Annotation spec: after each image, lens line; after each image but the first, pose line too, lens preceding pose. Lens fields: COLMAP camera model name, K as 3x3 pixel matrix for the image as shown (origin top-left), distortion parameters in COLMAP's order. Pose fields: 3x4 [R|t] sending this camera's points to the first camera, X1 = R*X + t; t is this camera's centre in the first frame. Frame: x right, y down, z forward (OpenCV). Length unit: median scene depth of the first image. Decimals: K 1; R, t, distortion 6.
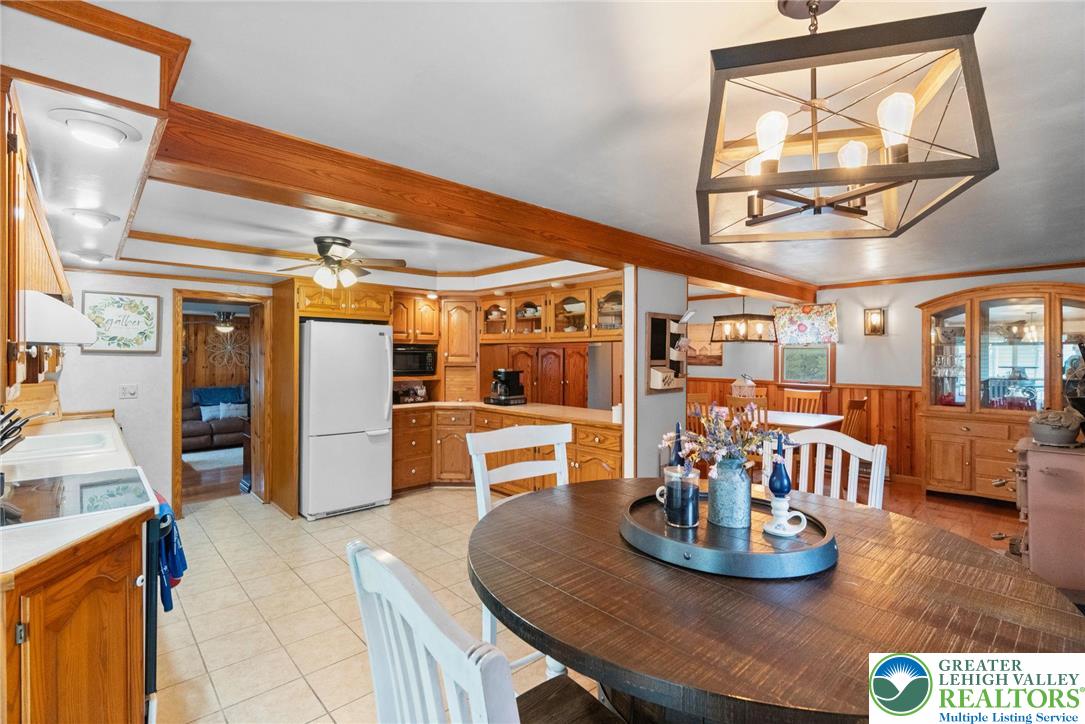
lens RADIAL K [[501.3, 0, 541.9], [0, 501.3, 354.2], [0, 0, 1]] dist [-0.001740, 0.000208]
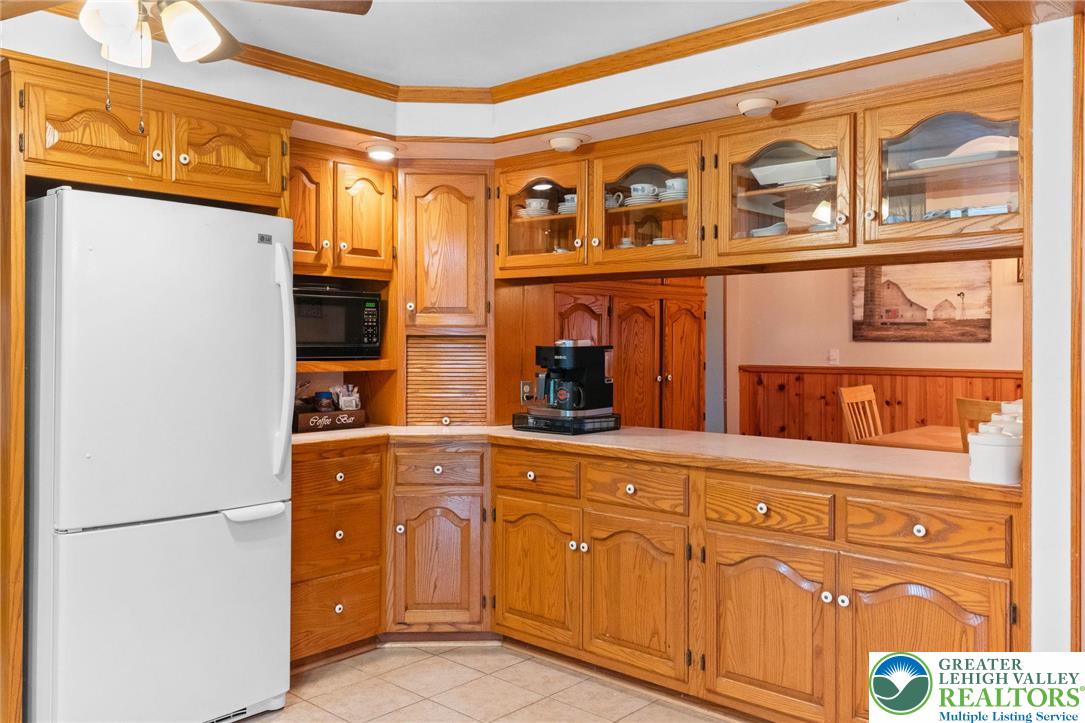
lens RADIAL K [[890.9, 0, 542.2], [0, 890.9, 341.0], [0, 0, 1]] dist [0.006836, 0.000538]
pose [[0.996672, -0.000440, 0.081515, -0.152011], [0.000379, 1.000000, 0.000764, 0.028911], [-0.081515, -0.000731, 0.996672, 0.302795]]
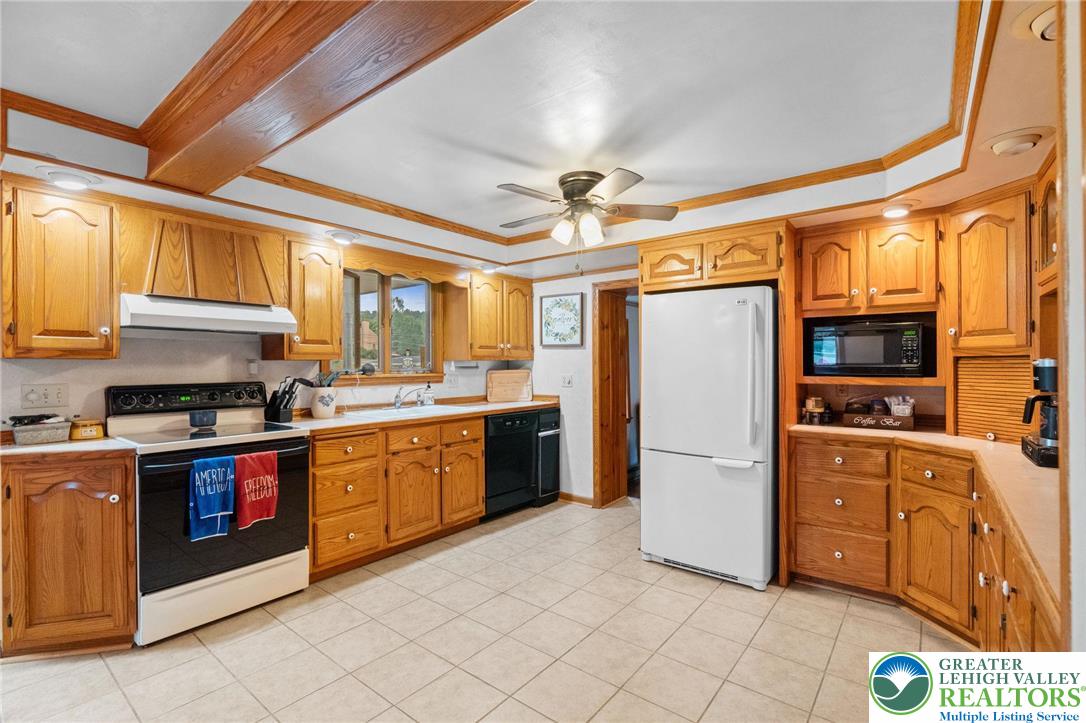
lens RADIAL K [[497.0, 0, 543.0], [0, 497.0, 361.5], [0, 0, 1]] dist [-0.002018, 0.000141]
pose [[0.145865, -0.010702, -0.989247, 0.210212], [0.005411, 0.999935, -0.010020, 0.032056], [0.989290, -0.003892, 0.145913, 0.595555]]
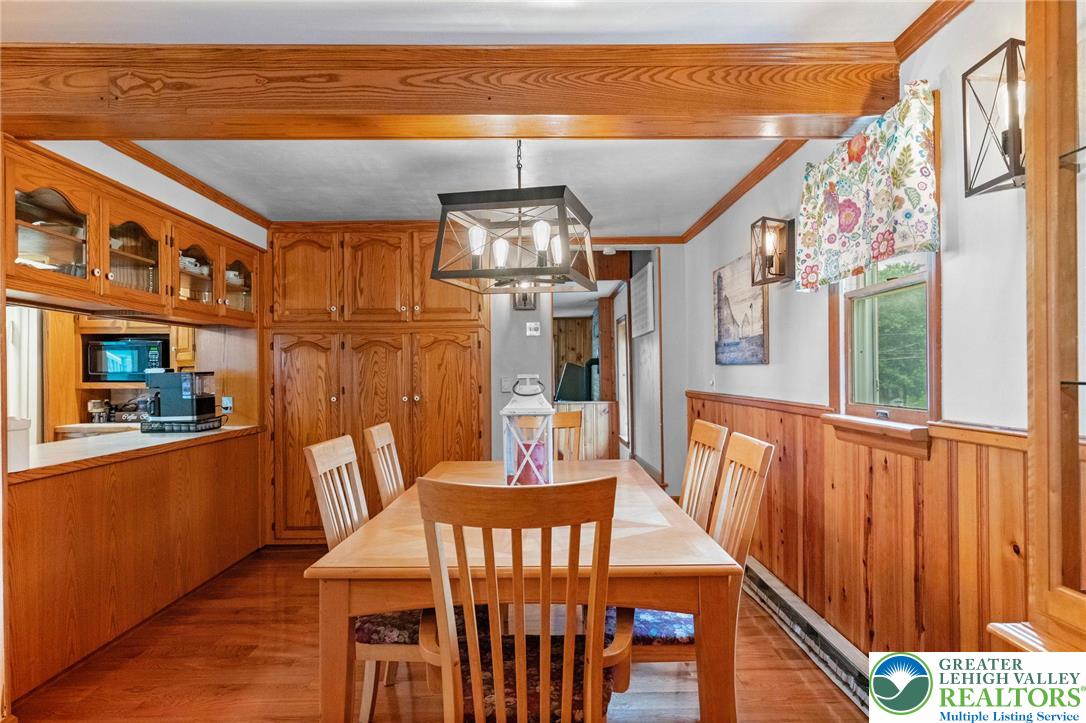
lens RADIAL K [[668.4, 0, 542.5], [0, 668.4, 371.1], [0, 0, 1]] dist [0.000353, 0.000398]
pose [[0.737288, -0.009757, -0.675508, 0.761220], [0.009490, 0.999947, -0.004085, 0.038851], [0.675512, -0.003399, 0.737341, 0.724623]]
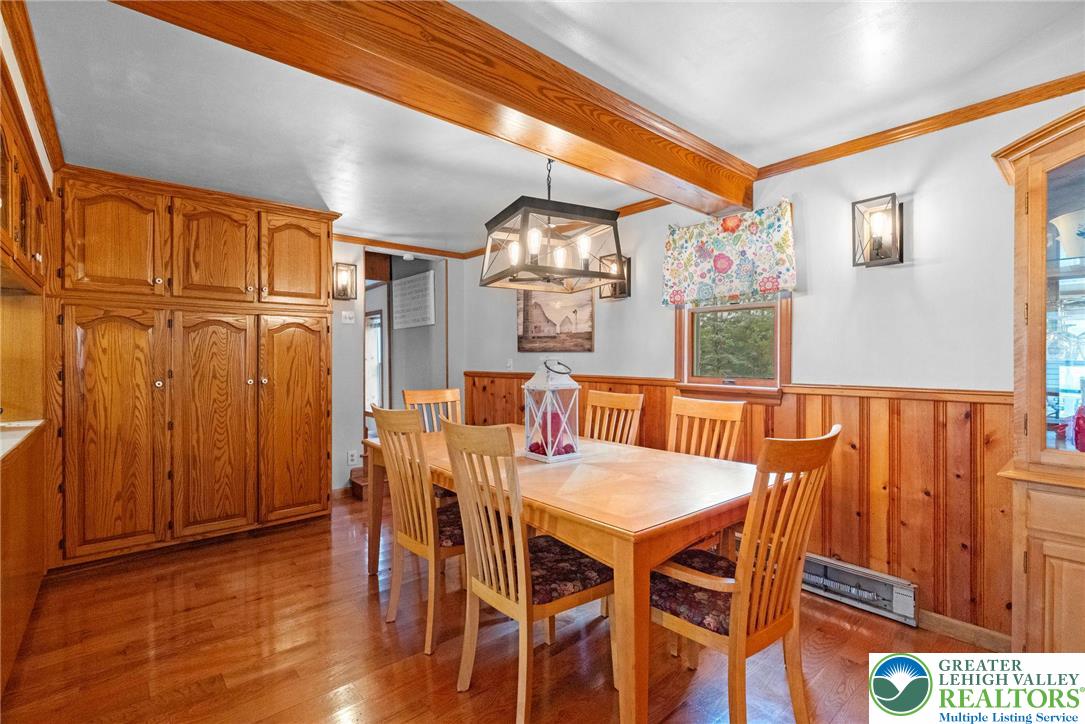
lens RADIAL K [[496.5, 0, 542.5], [0, 496.5, 362.0], [0, 0, 1]] dist [-0.002018, 0.000141]
pose [[0.999280, -0.001322, -0.037924, 0.438621], [0.001650, 0.999961, 0.008621, 0.040007], [0.037911, -0.008677, 0.999243, 0.632378]]
